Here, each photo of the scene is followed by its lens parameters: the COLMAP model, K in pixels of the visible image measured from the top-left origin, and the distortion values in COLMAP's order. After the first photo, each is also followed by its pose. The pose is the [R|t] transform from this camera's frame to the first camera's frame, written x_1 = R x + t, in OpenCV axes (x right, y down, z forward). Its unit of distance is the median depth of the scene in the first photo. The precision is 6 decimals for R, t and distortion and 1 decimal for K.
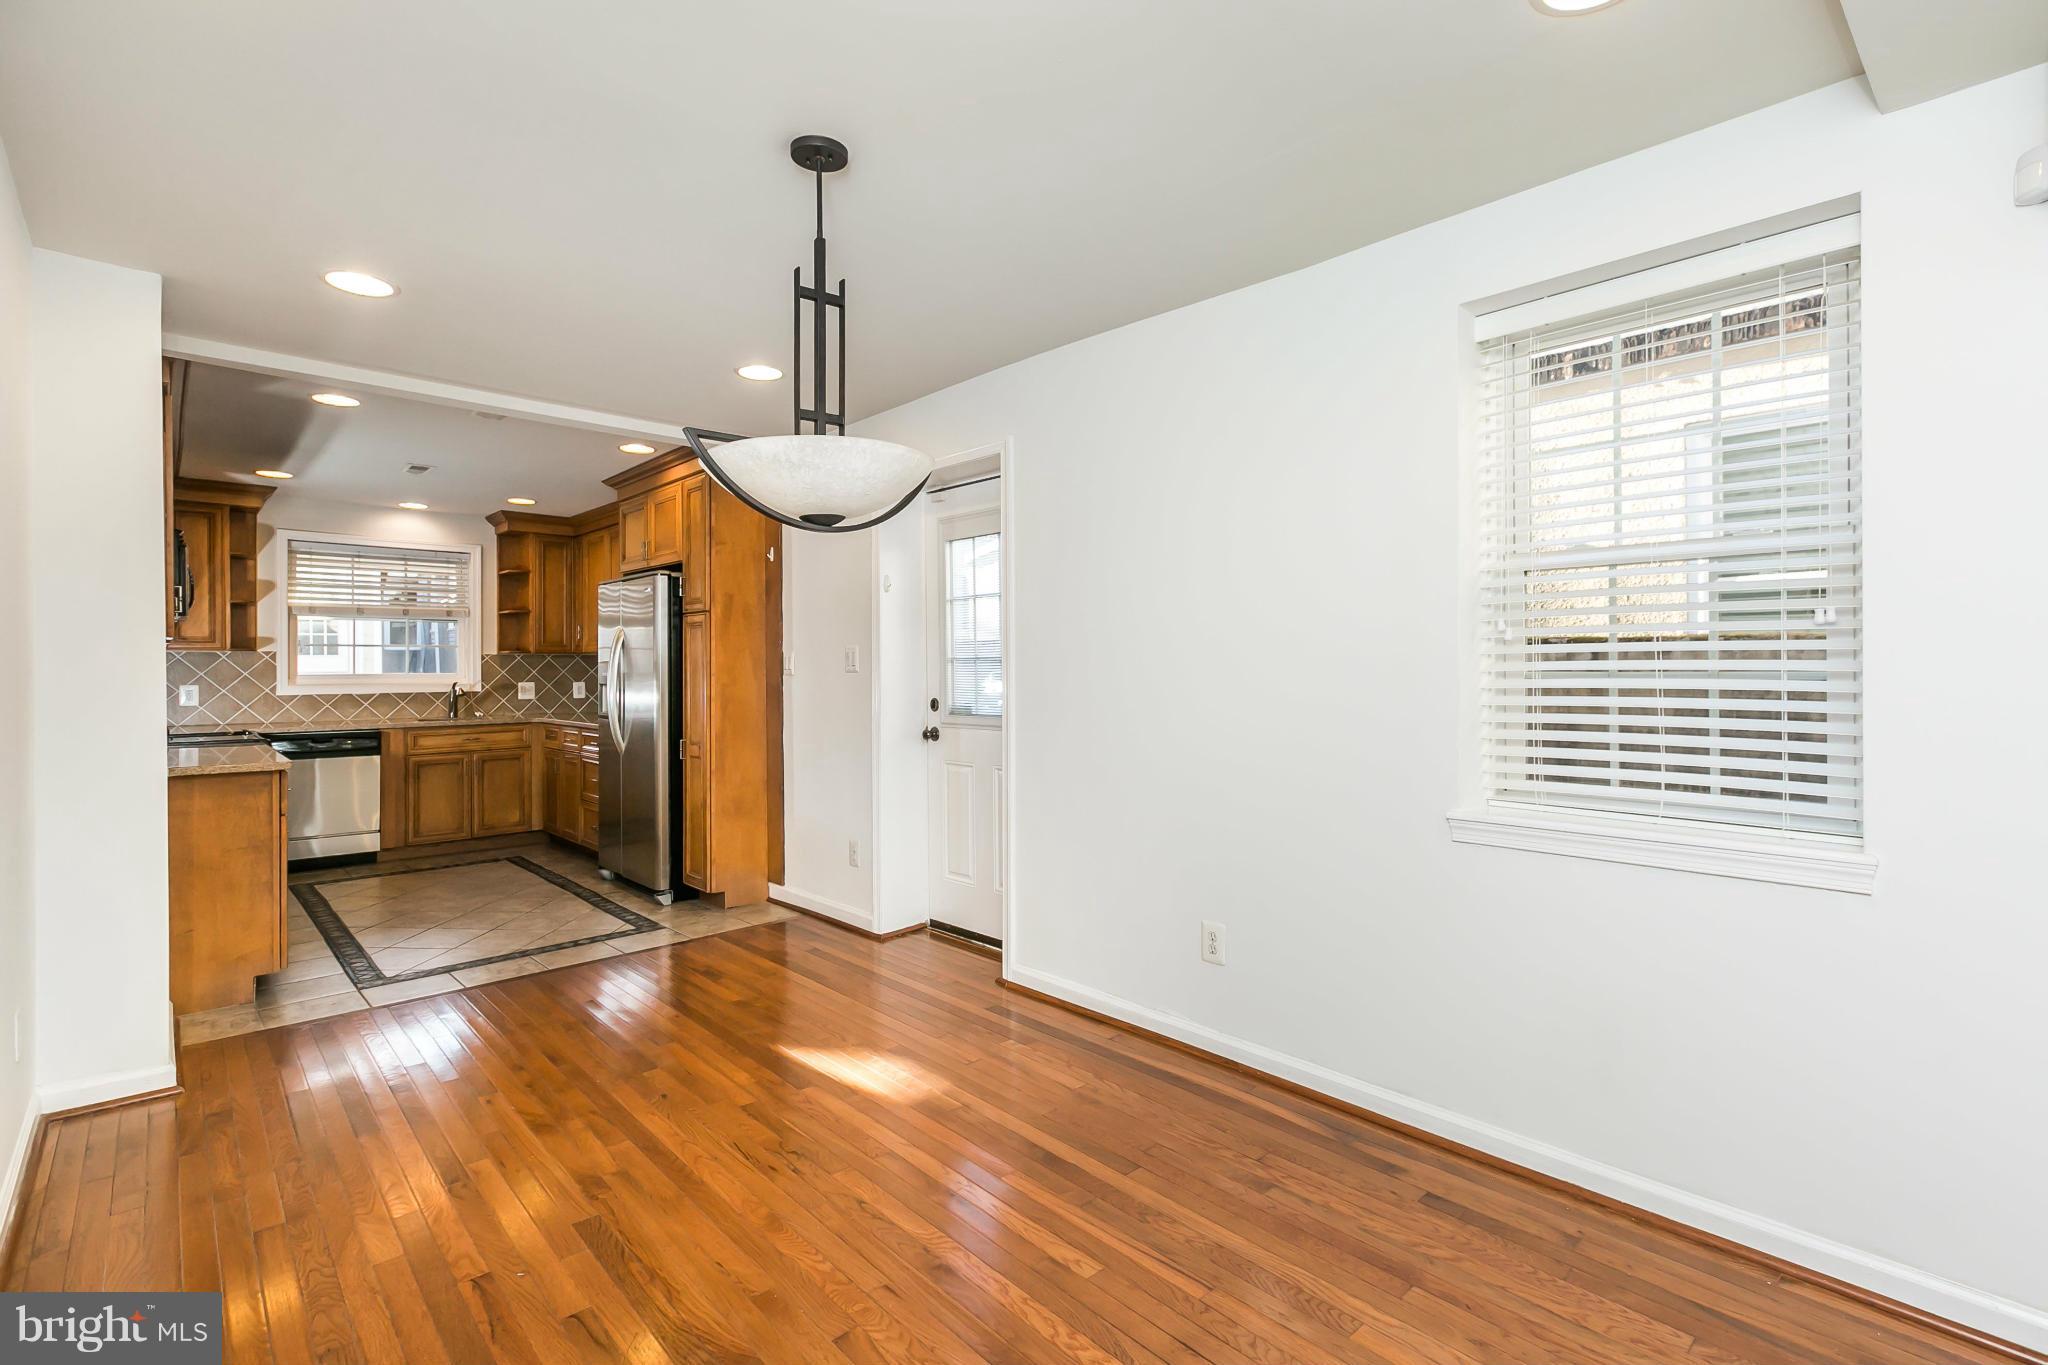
lens RADIAL K [[909.7, 0, 1011.3], [0, 909.7, 664.3], [0, 0, 1]] dist [0.000579, -0.000469]
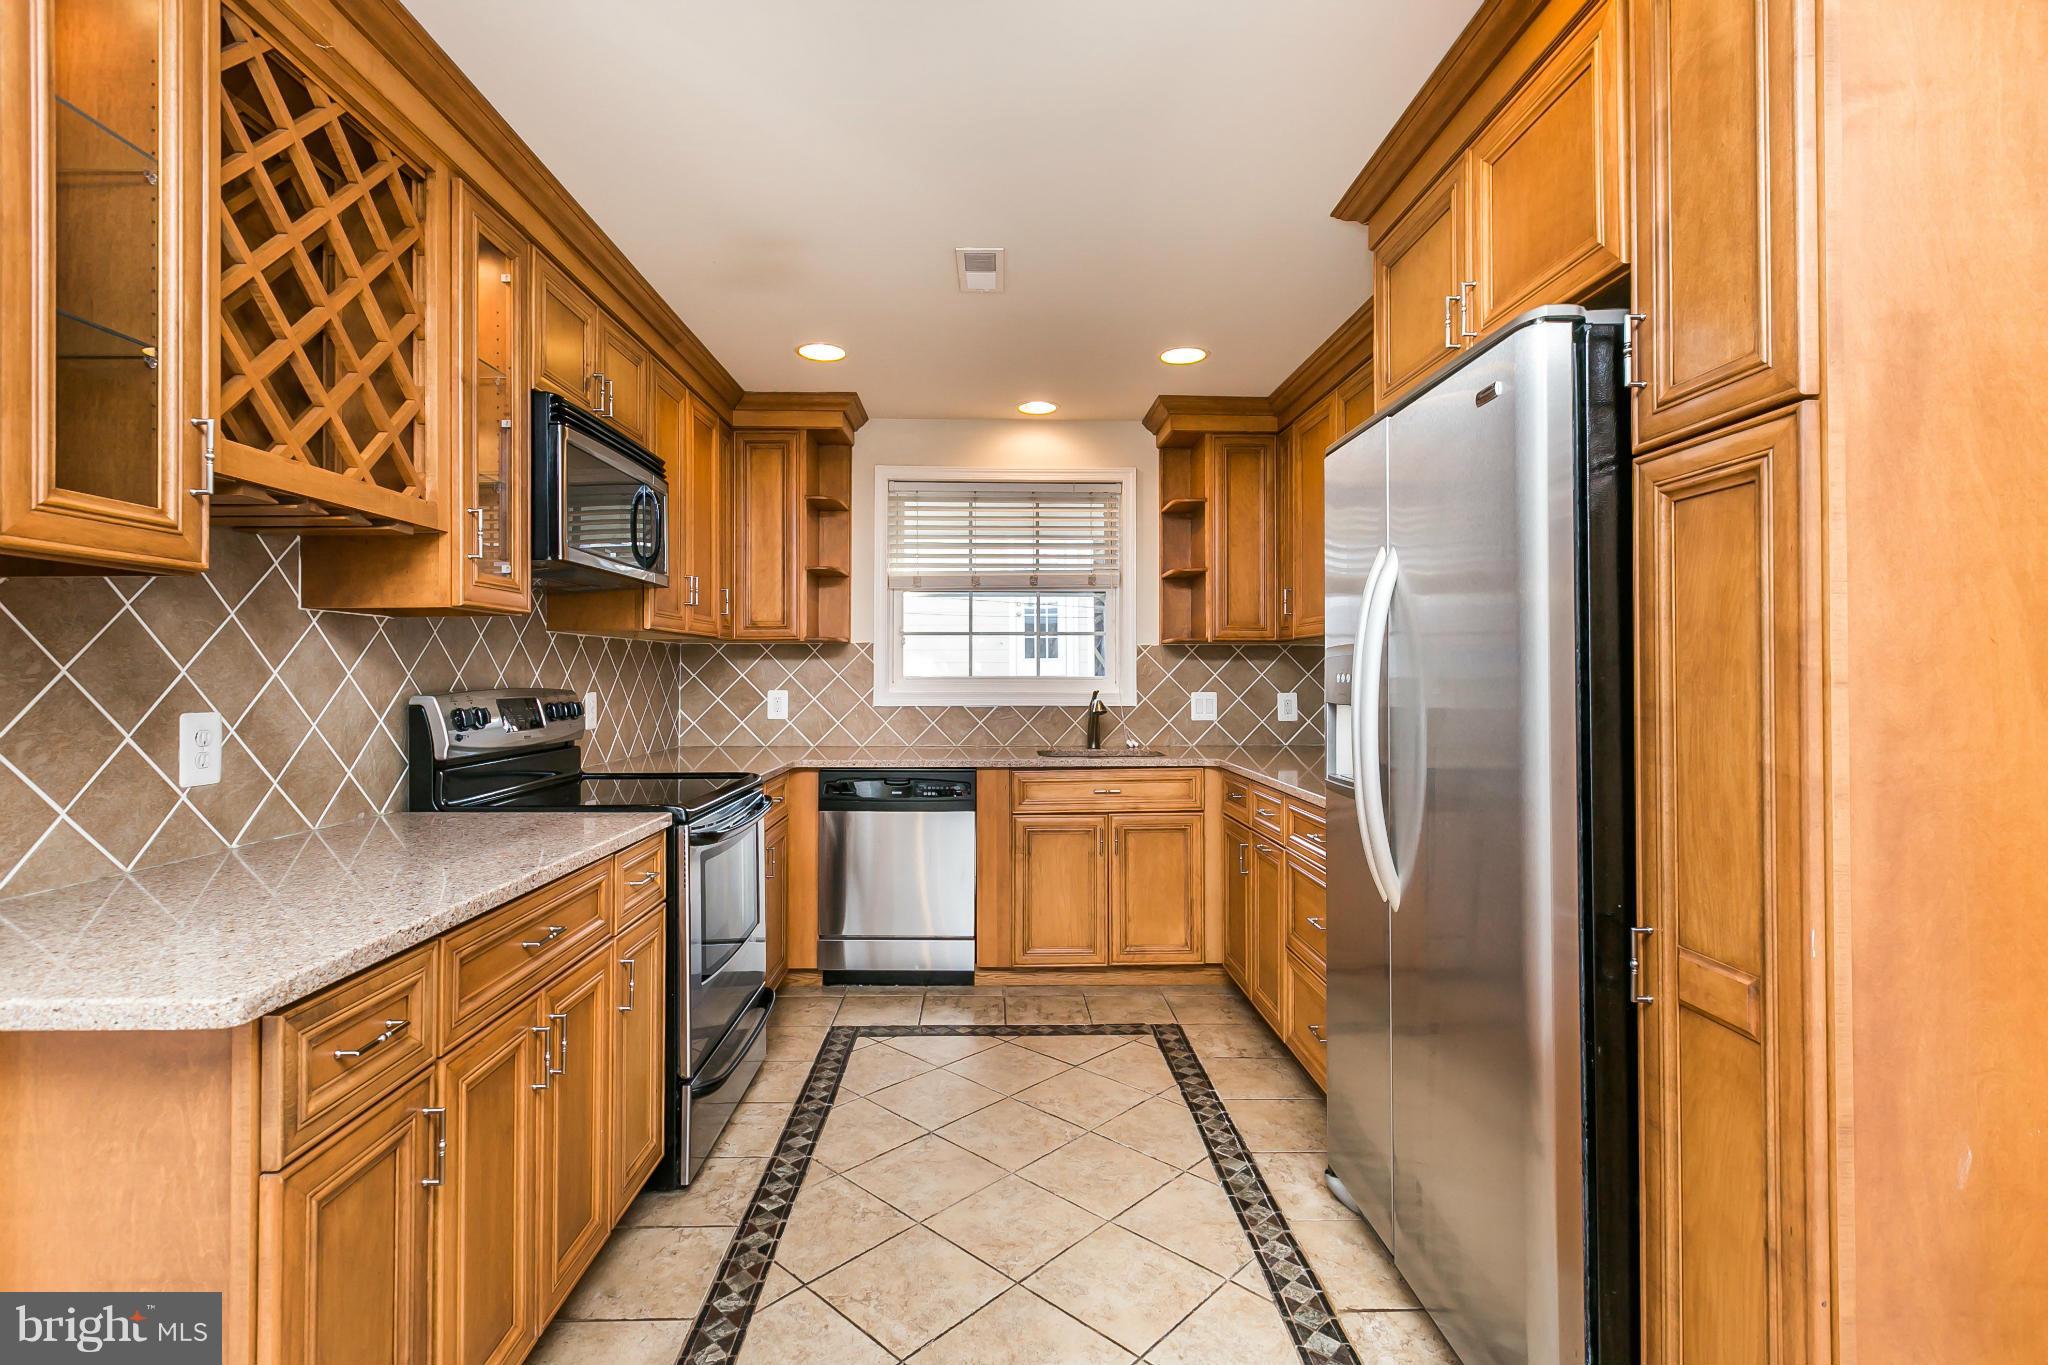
lens RADIAL K [[945.0, 0, 1009.8], [0, 945.0, 658.3], [0, 0, 1]] dist [0.003409, 0.000170]
pose [[0.740105, -0.008704, -0.672435, -0.238932], [0.000436, 0.999922, -0.012464, 0.006249], [0.672491, 0.008932, 0.740051, 0.516899]]
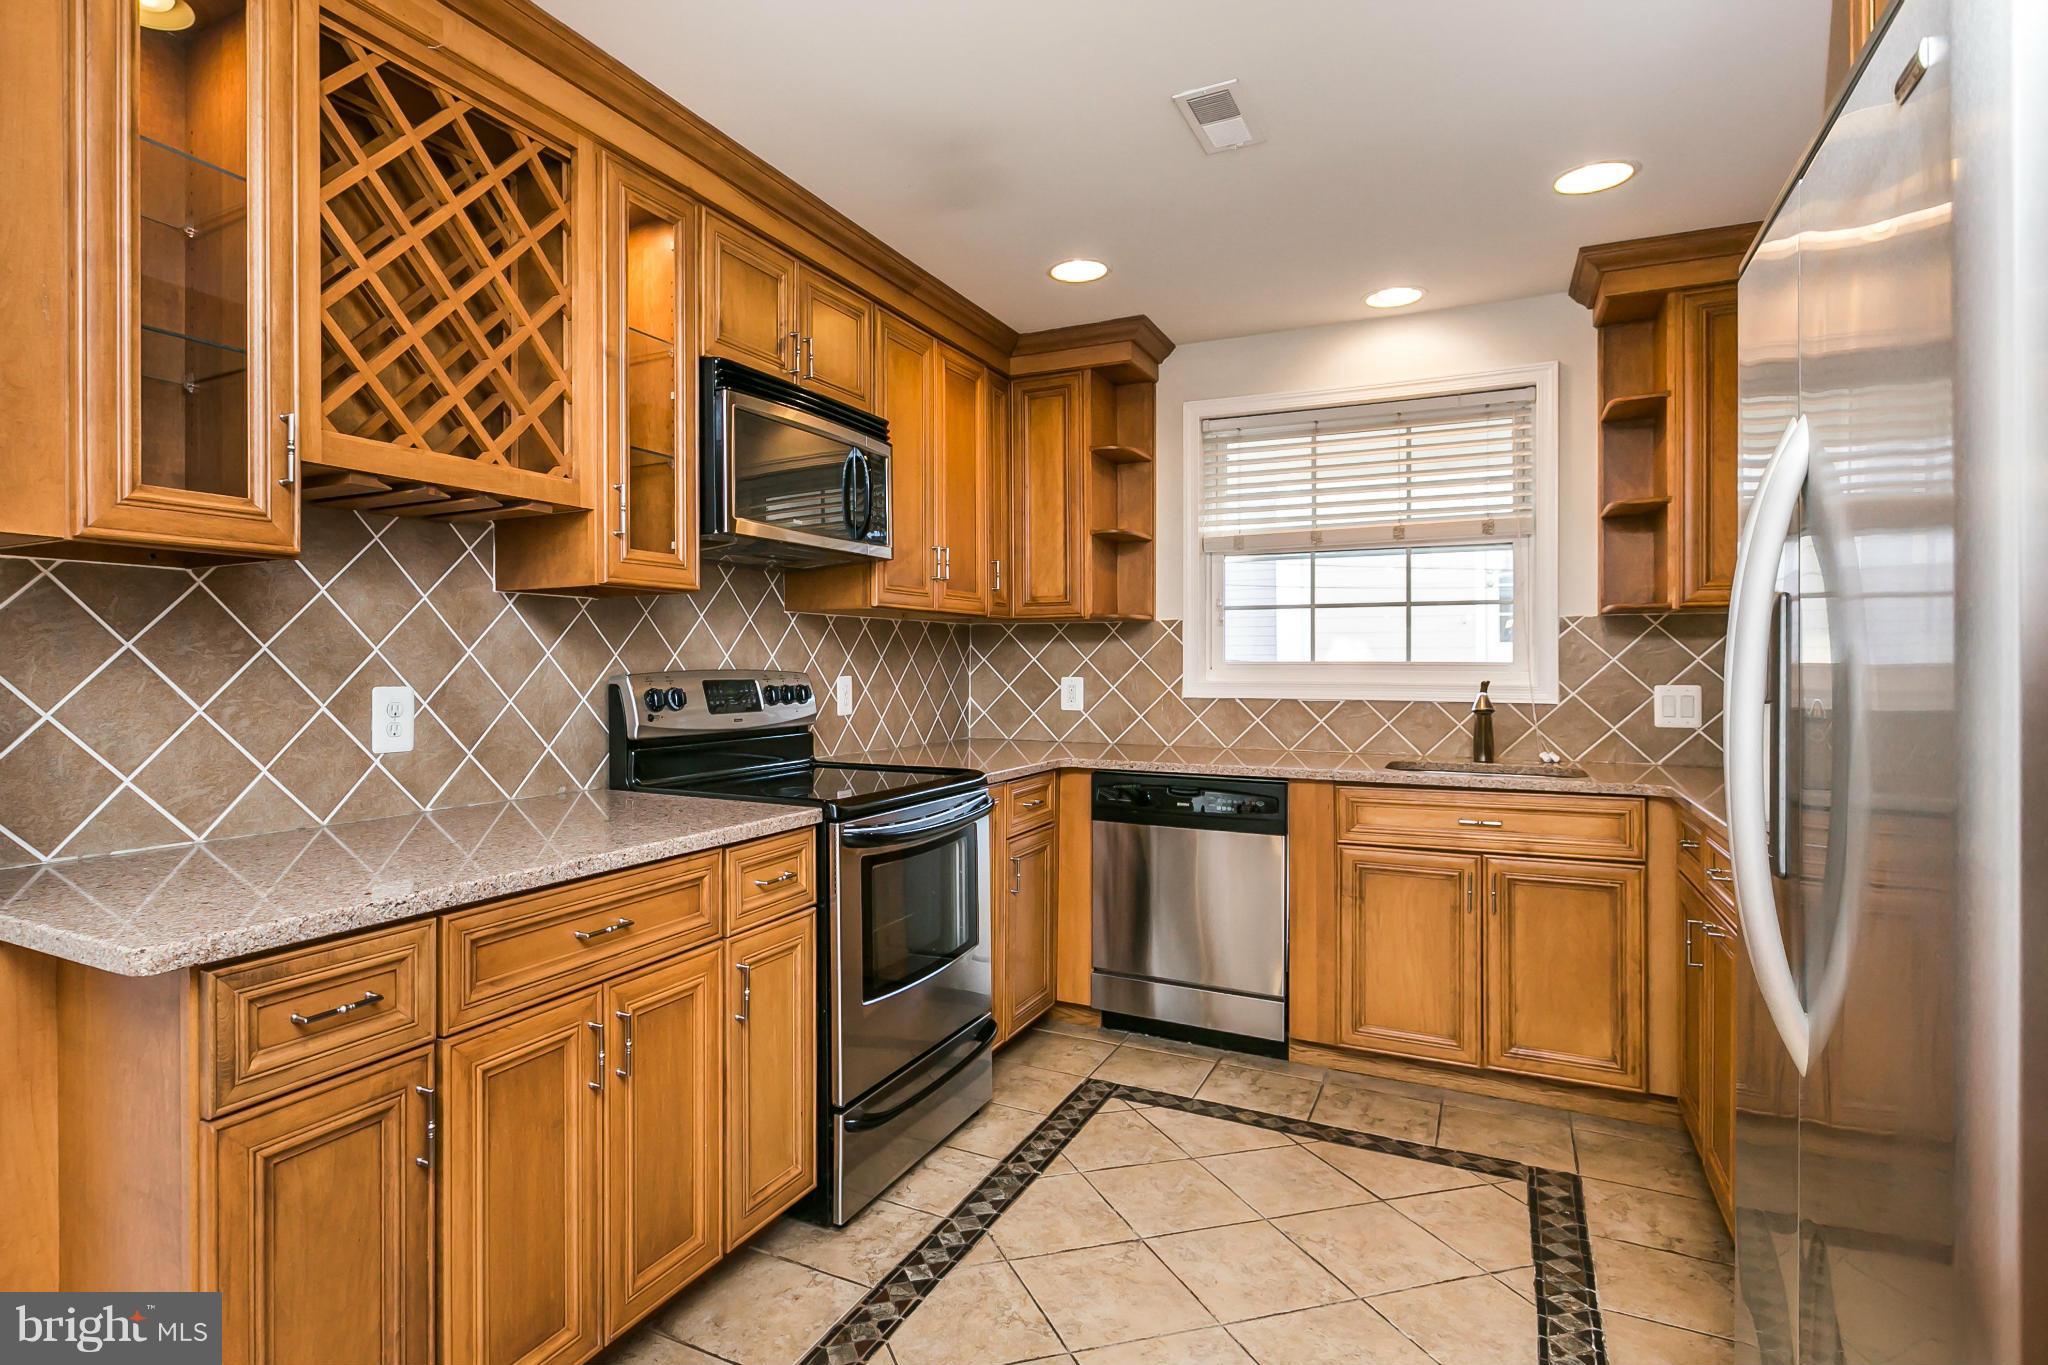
lens RADIAL K [[1060.8, 0, 918.2], [0, 1060.8, 657.7], [0, 0, 1]] dist [-0.003112, -0.000037]
pose [[0.307325, -0.001619, -0.951603, -0.222647], [0.000722, 0.999999, -0.001468, 0.009678], [0.951604, -0.000236, 0.307326, 0.615218]]
